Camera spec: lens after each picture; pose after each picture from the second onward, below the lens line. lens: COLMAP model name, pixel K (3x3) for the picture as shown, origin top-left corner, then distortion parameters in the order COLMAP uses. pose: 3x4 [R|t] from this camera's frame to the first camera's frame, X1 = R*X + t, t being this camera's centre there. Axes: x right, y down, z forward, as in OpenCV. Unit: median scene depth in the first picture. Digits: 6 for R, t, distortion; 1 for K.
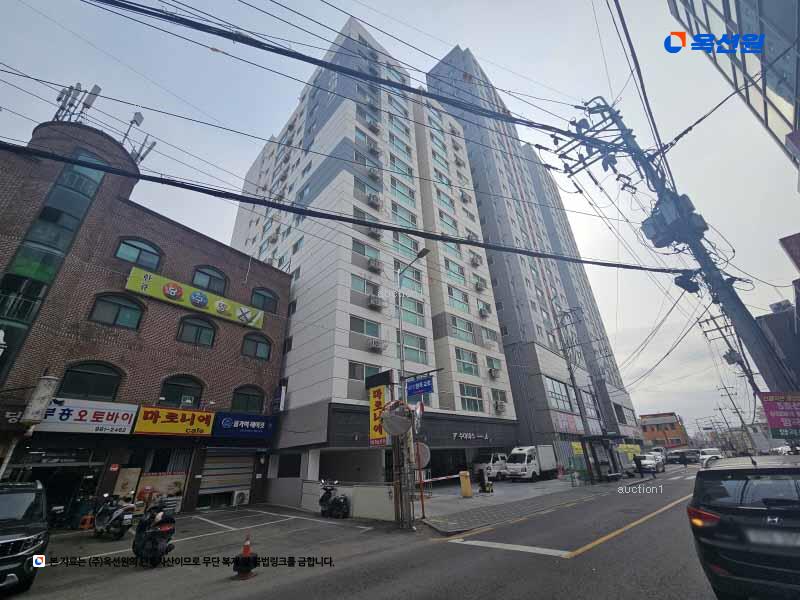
lens RADIAL K [[328.4, 0, 402.1], [0, 328.4, 303.0], [0, 0, 1]] dist [-0.004661, 0.002110]
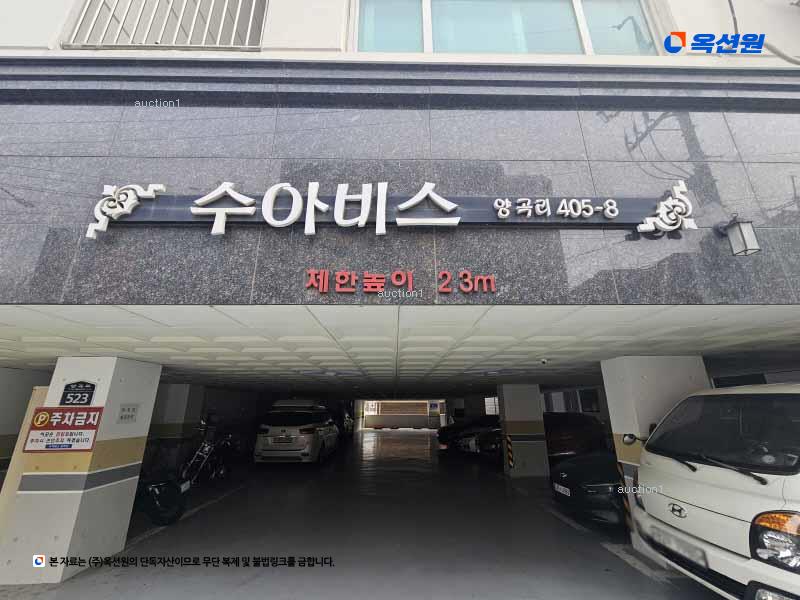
lens RADIAL K [[328.4, 0, 401.5], [0, 328.4, 303.5], [0, 0, 1]] dist [-0.004661, 0.002110]
pose [[0.737185, -0.169232, -0.654155, 0.280383], [0.273152, 0.960133, 0.059432, 0.446027], [0.618019, -0.222496, 0.754022, 0.961933]]
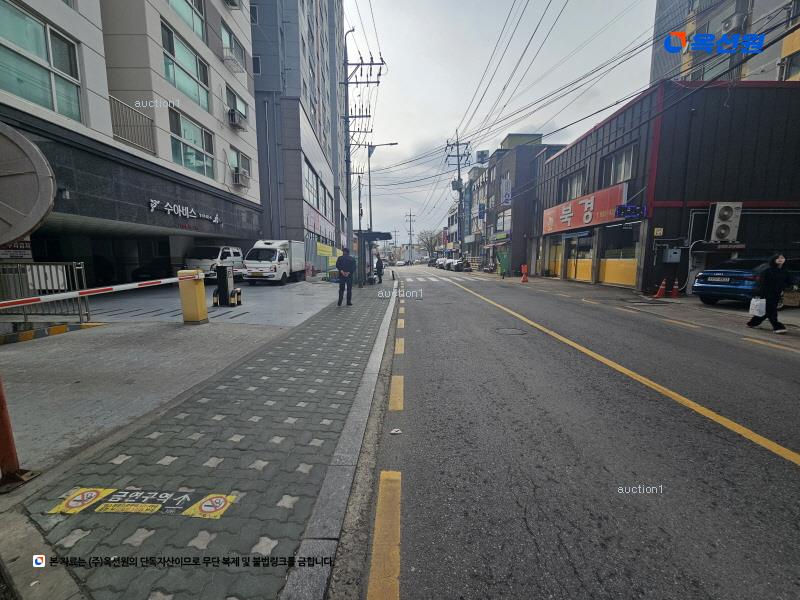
lens RADIAL K [[328.4, 0, 403.3], [0, 328.4, 300.8], [0, 0, 1]] dist [-0.004661, 0.002110]
pose [[0.674140, -0.052244, 0.736754, 0.042929], [-0.347403, 0.857840, 0.378709, 0.210343], [-0.651802, -0.511254, 0.560155, 0.405547]]
